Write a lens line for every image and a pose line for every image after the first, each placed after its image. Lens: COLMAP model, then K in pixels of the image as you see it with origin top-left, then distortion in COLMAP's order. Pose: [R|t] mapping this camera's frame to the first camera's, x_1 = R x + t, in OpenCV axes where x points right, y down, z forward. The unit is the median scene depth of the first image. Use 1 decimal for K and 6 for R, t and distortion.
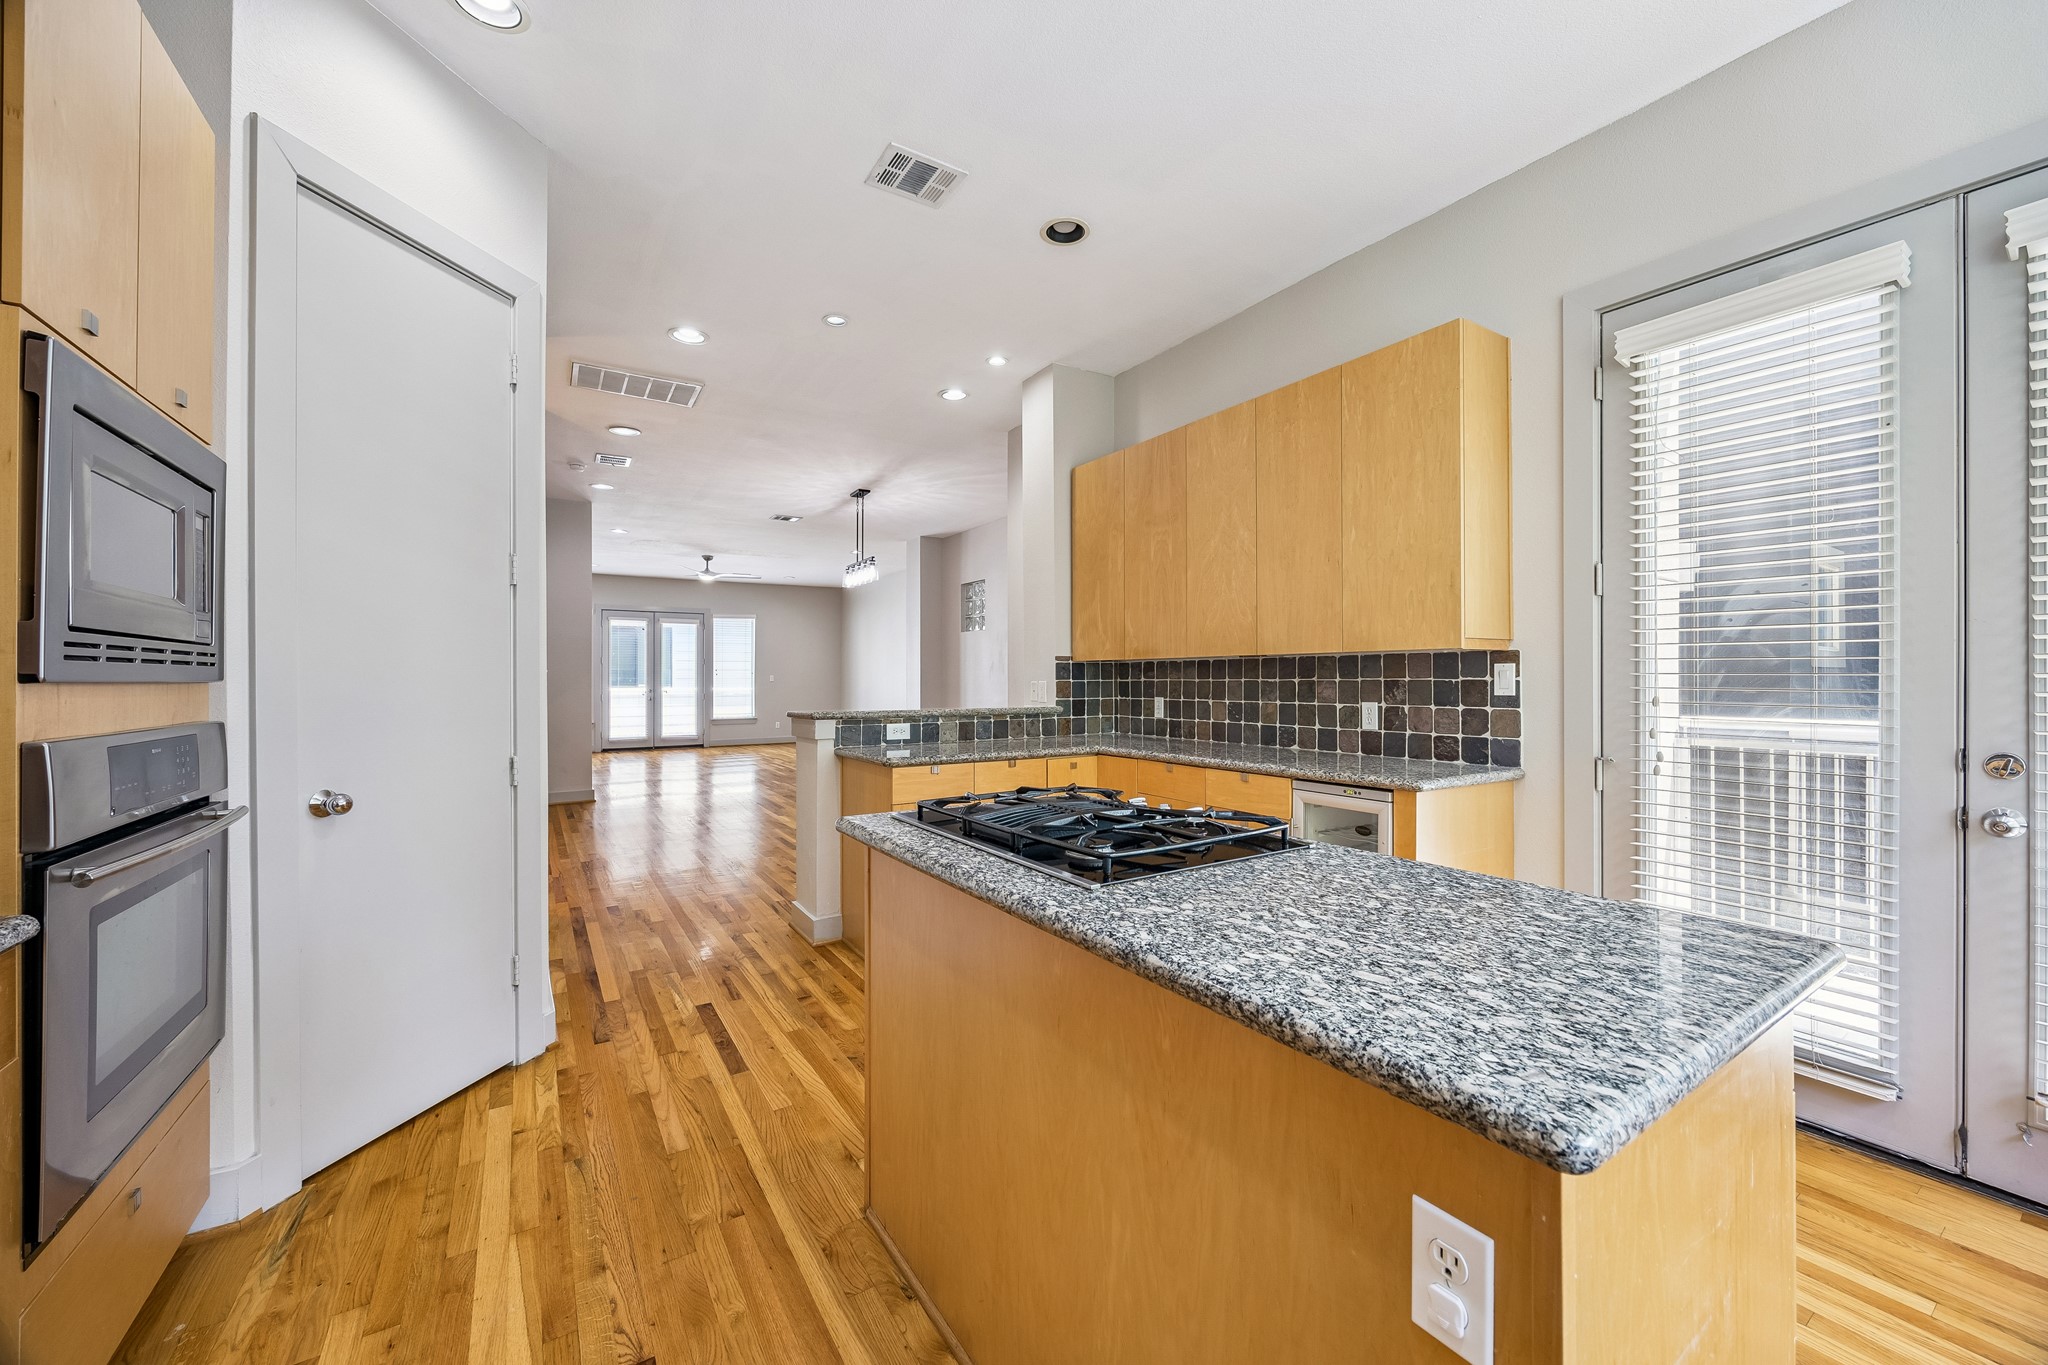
lens RADIAL K [[773.2, 0, 1031.9], [0, 773.2, 676.9], [0, 0, 1]] dist [-0.000491, 0.000032]
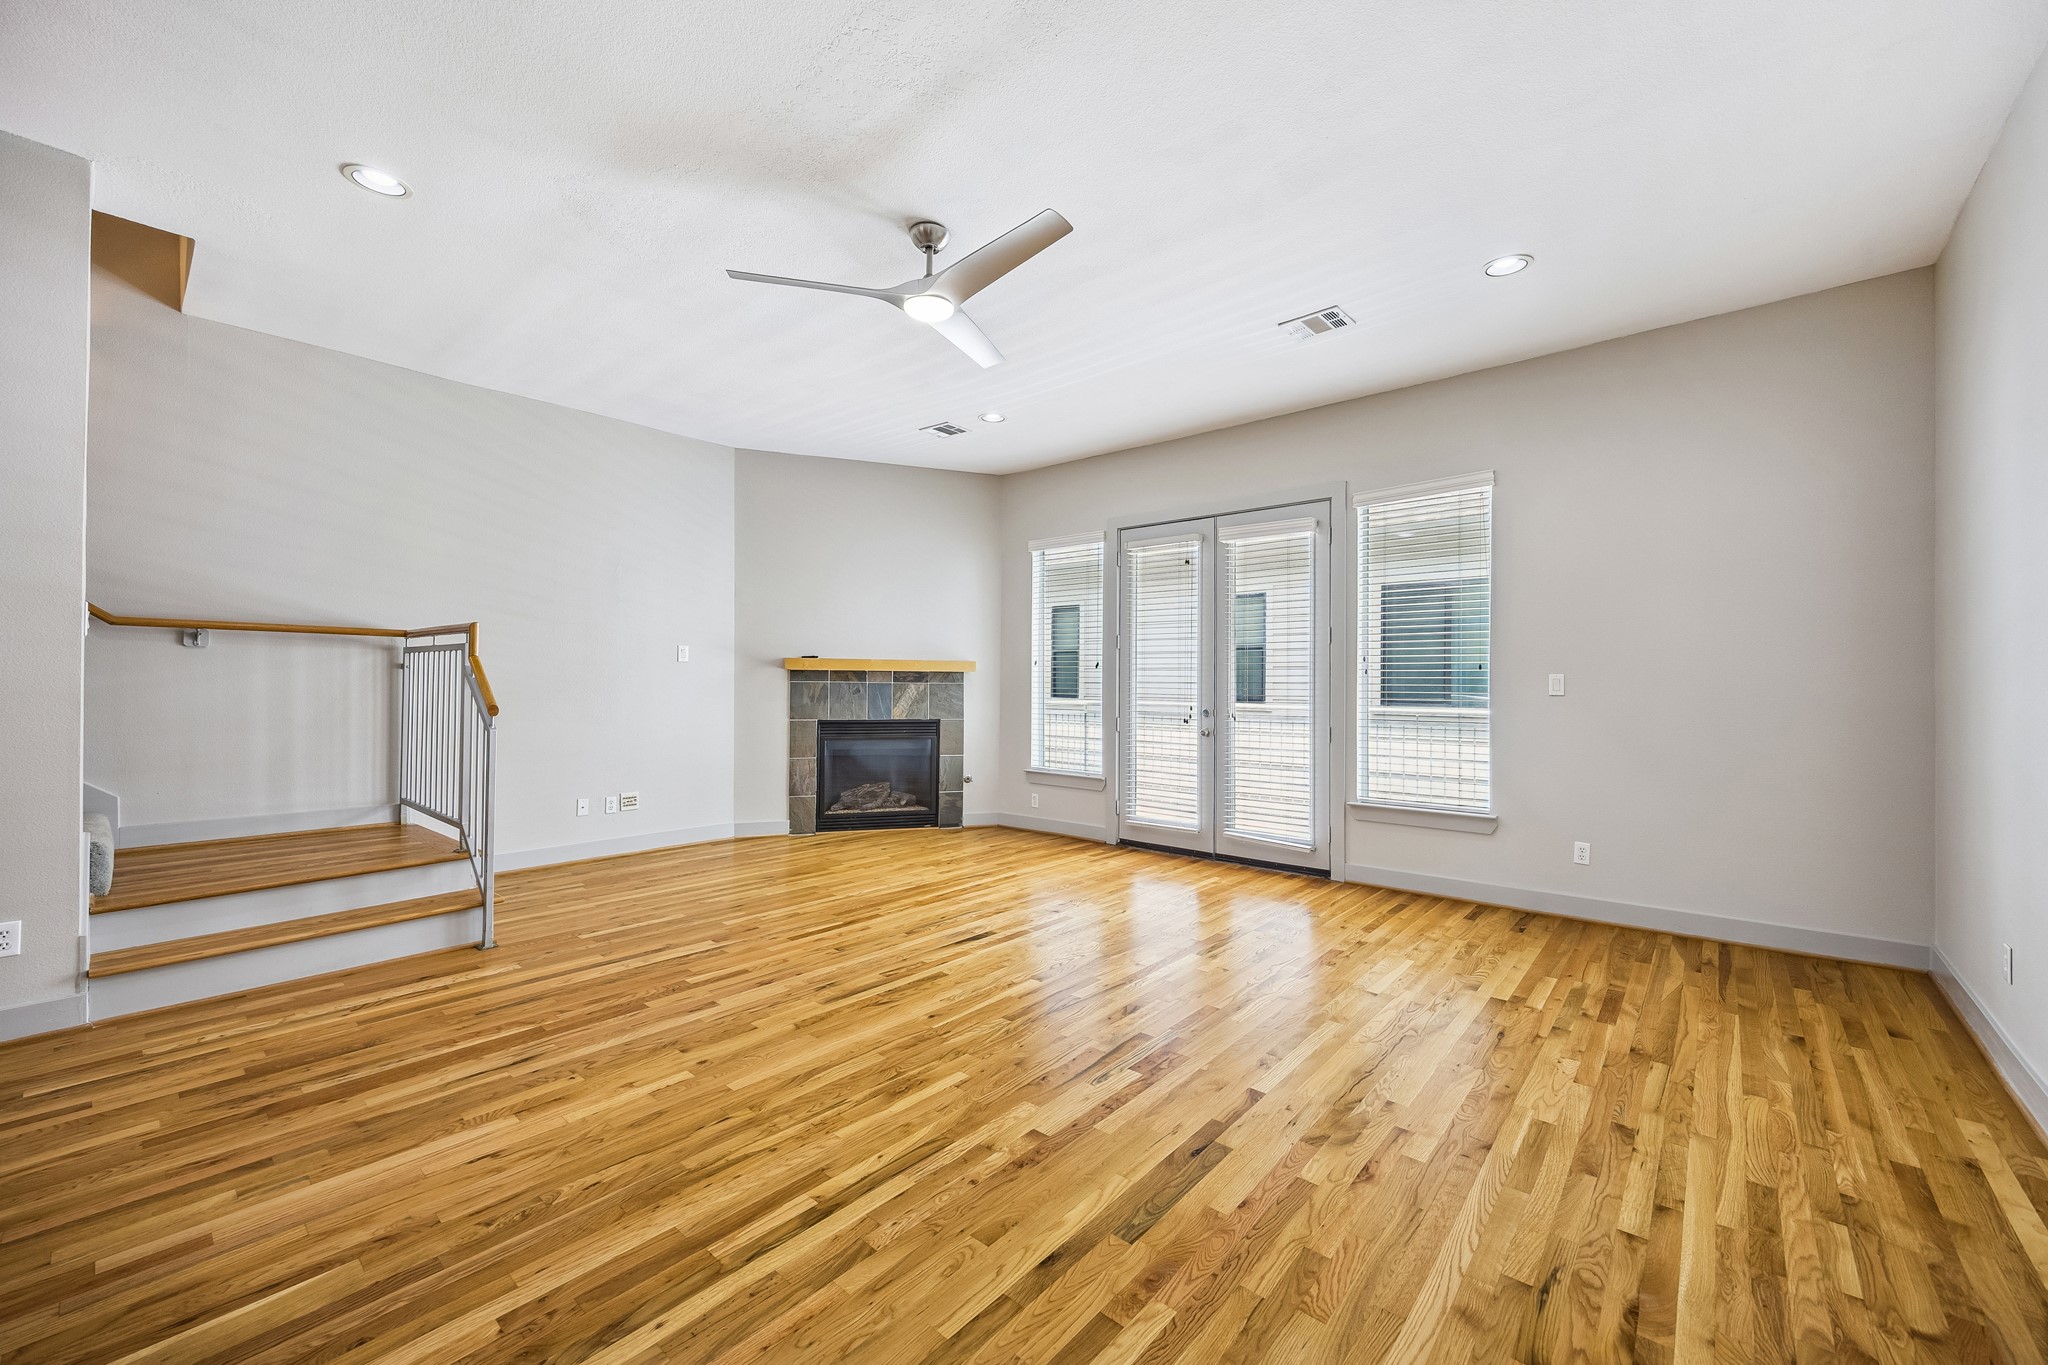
lens RADIAL K [[786.2, 0, 1038.9], [0, 786.2, 677.8], [0, 0, 1]] dist [-0.005931, -0.000217]
pose [[0.265975, -0.002245, -0.963977, -0.427054], [-0.007128, 0.999965, -0.004296, 0.005475], [0.963954, 0.008014, 0.265950, 2.772661]]
